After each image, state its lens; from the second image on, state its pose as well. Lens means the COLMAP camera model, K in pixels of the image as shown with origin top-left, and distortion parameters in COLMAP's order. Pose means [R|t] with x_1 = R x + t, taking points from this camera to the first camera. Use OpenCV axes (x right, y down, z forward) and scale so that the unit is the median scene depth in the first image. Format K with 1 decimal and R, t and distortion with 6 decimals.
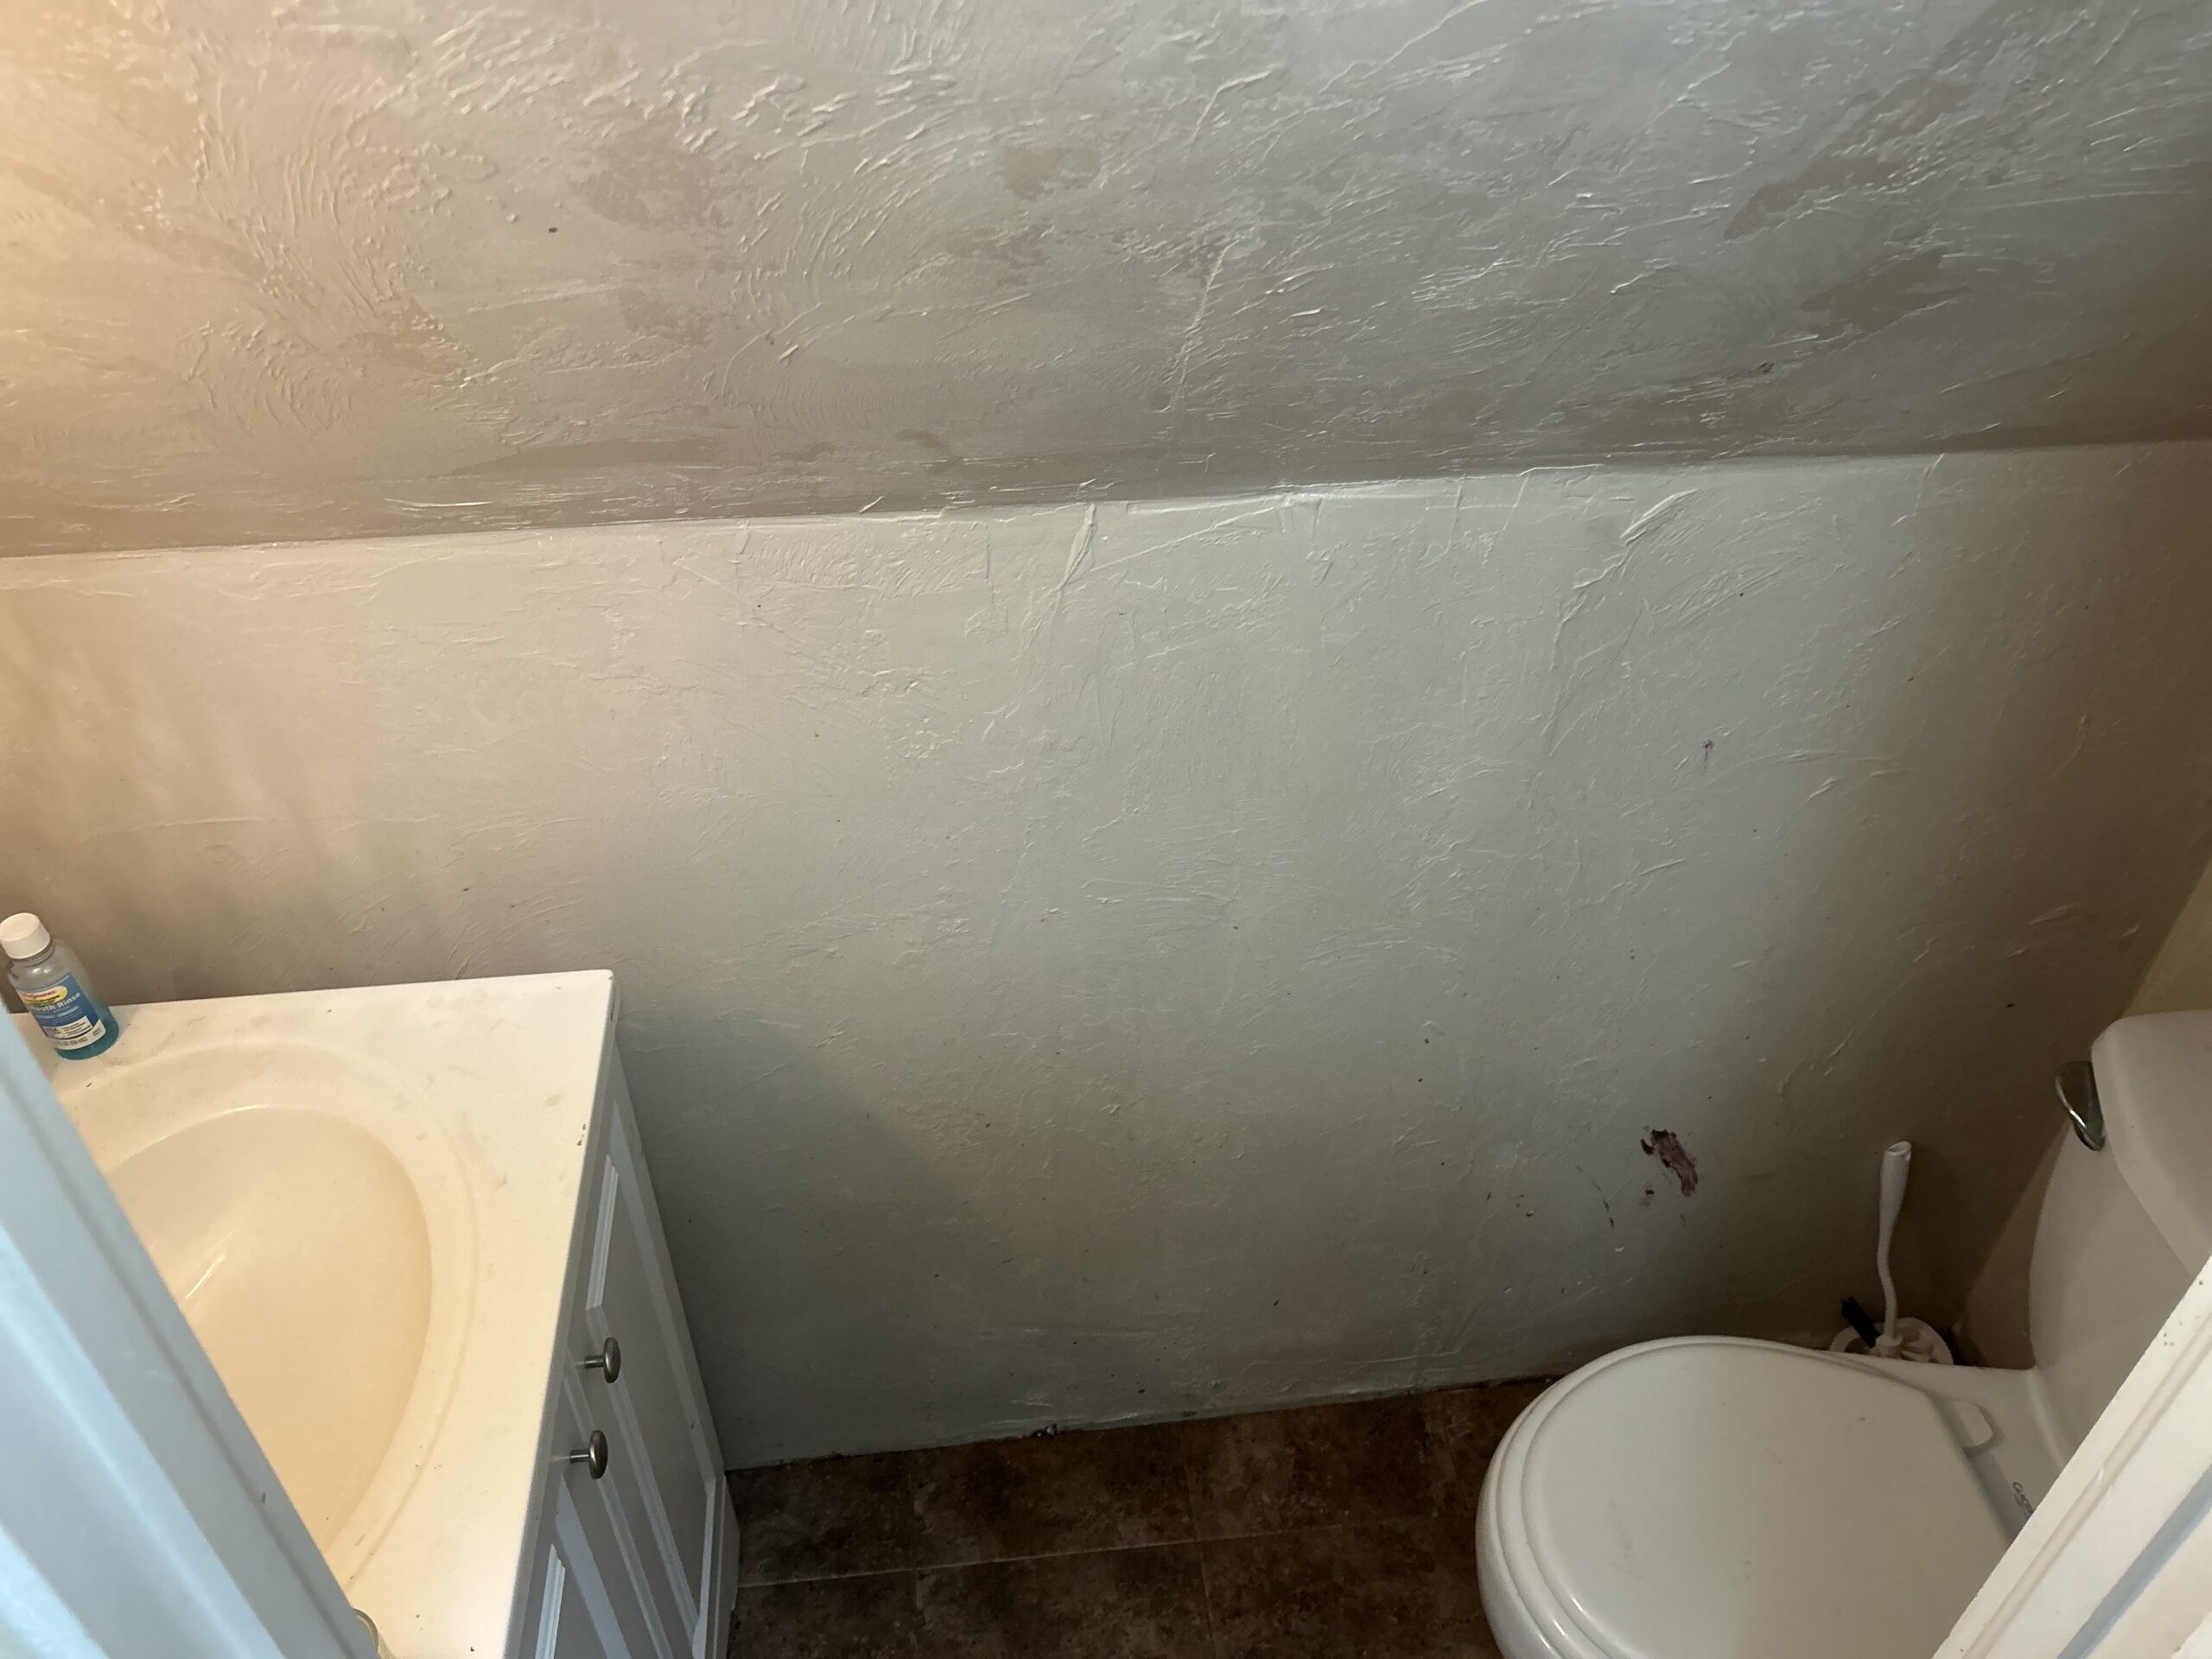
lens RADIAL K [[1680.7, 0, 1101.3], [0, 1680.7, 826.2], [0, 0, 1]] dist [0.063964, -0.078152]
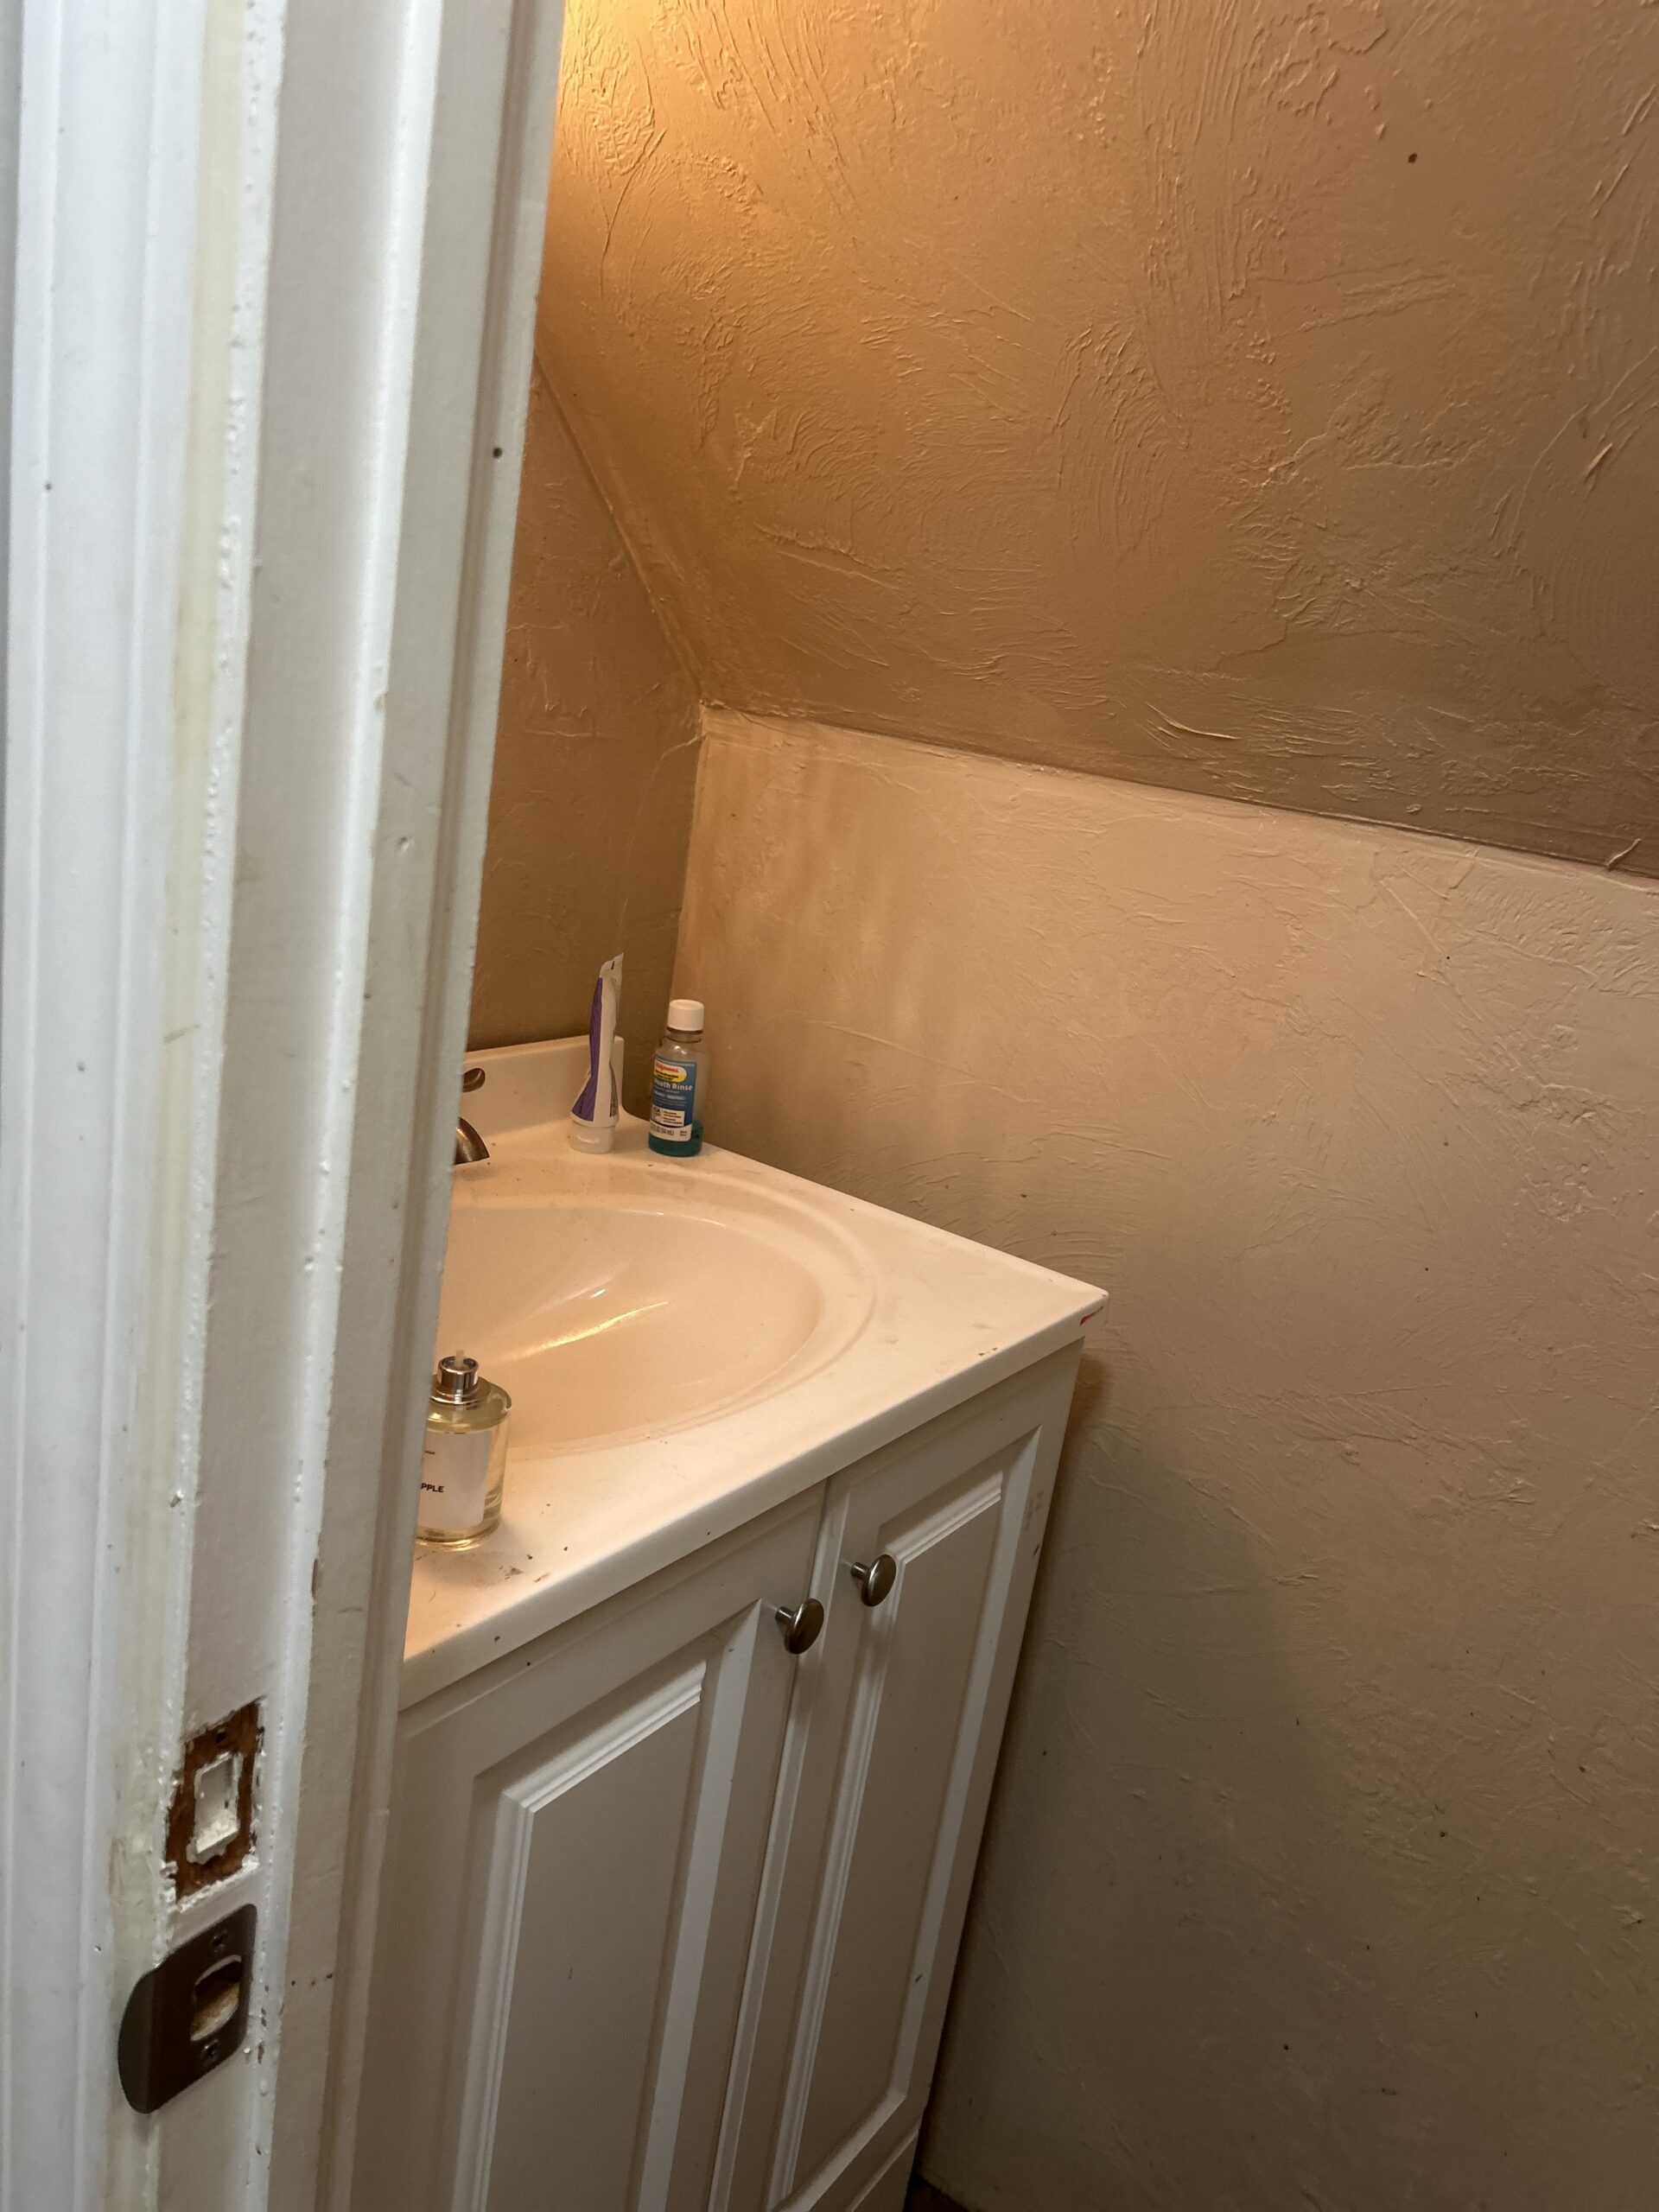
lens RADIAL K [[1680.7, 0, 819.2], [0, 1680.7, 1109.5], [0, 0, 1]] dist [0.063964, -0.078152]
pose [[0.732331, 0.285612, -0.618156, 0.084186], [-0.537197, 0.800180, -0.266705, 0.225996], [0.418462, 0.527388, 0.739427, 0.154970]]
